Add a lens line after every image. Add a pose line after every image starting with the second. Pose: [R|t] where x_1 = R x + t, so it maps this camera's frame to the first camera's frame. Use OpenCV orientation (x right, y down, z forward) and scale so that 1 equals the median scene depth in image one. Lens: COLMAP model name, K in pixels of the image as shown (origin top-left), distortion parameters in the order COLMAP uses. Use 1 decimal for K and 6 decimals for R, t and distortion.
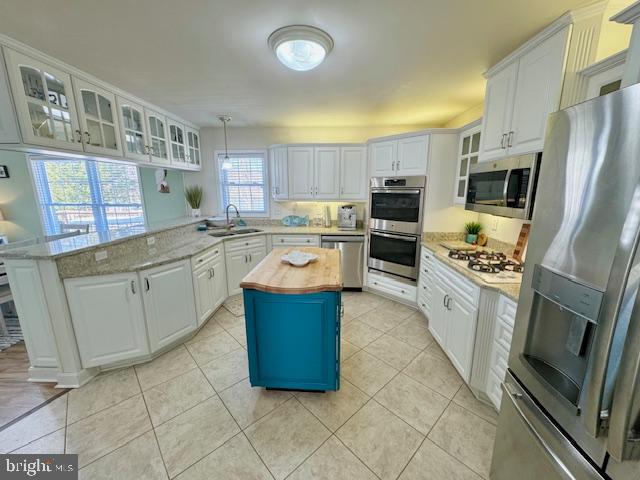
lens RADIAL K [[254.3, 0, 320.0], [0, 254.3, 240.0], [0, 0, 1]] dist [-0.000066, 0.000152]
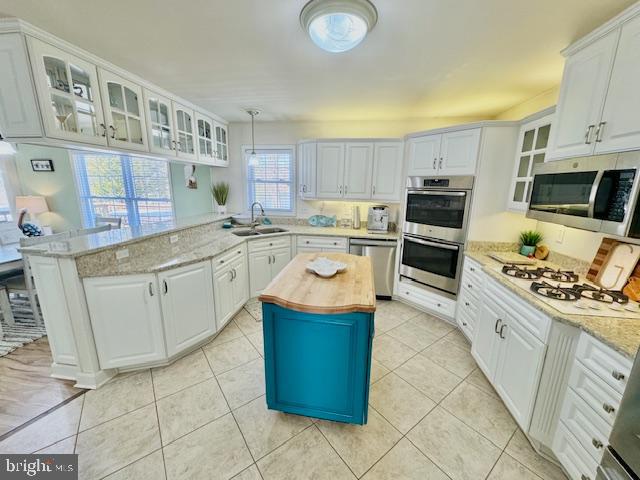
lens RADIAL K [[254.3, 0, 320.0], [0, 254.3, 240.0], [0, 0, 1]] dist [-0.000066, 0.000152]
pose [[0.994398, 0.039443, -0.098068, -0.013452], [-0.038100, 0.999153, 0.015522, -0.026745], [0.098598, -0.011699, 0.995059, 0.082227]]
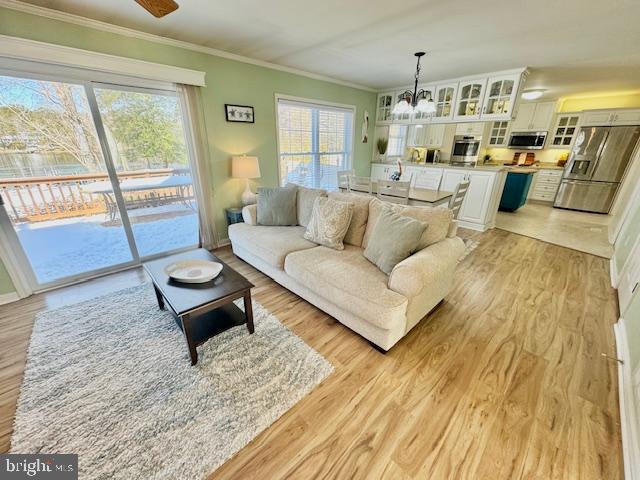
lens RADIAL K [[254.3, 0, 320.0], [0, 254.3, 240.0], [0, 0, 1]] dist [-0.000066, 0.000152]
pose [[0.689701, -0.252033, 0.678817, -2.562586], [0.136878, 0.965947, 0.219567, -0.033141], [-0.711039, -0.058521, 0.700713, 0.333102]]
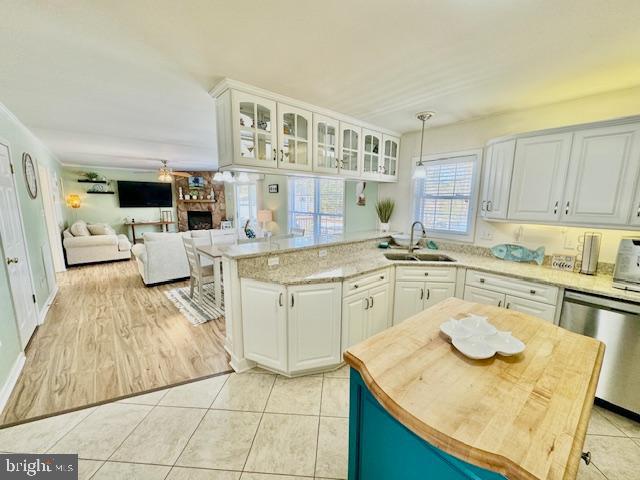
lens RADIAL K [[254.3, 0, 320.0], [0, 254.3, 240.0], [0, 0, 1]] dist [-0.000066, 0.000152]
pose [[0.681185, 0.122245, -0.721833, 0.035653], [-0.157045, 0.987408, 0.019019, -0.061085], [0.715069, 0.100404, 0.691806, 0.285138]]
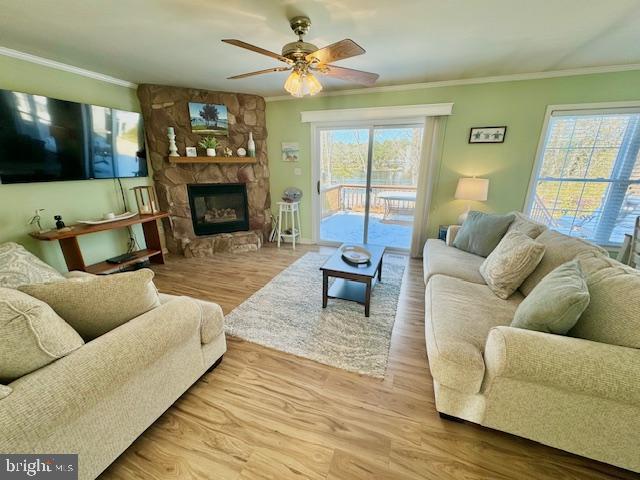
lens RADIAL K [[254.3, 0, 320.0], [0, 254.3, 240.0], [0, 0, 1]] dist [-0.000066, 0.000152]
pose [[0.951819, 0.096843, -0.290966, -2.204401], [-0.068727, 0.992056, 0.105365, 0.009433], [0.298859, -0.080291, 0.950914, 0.105950]]
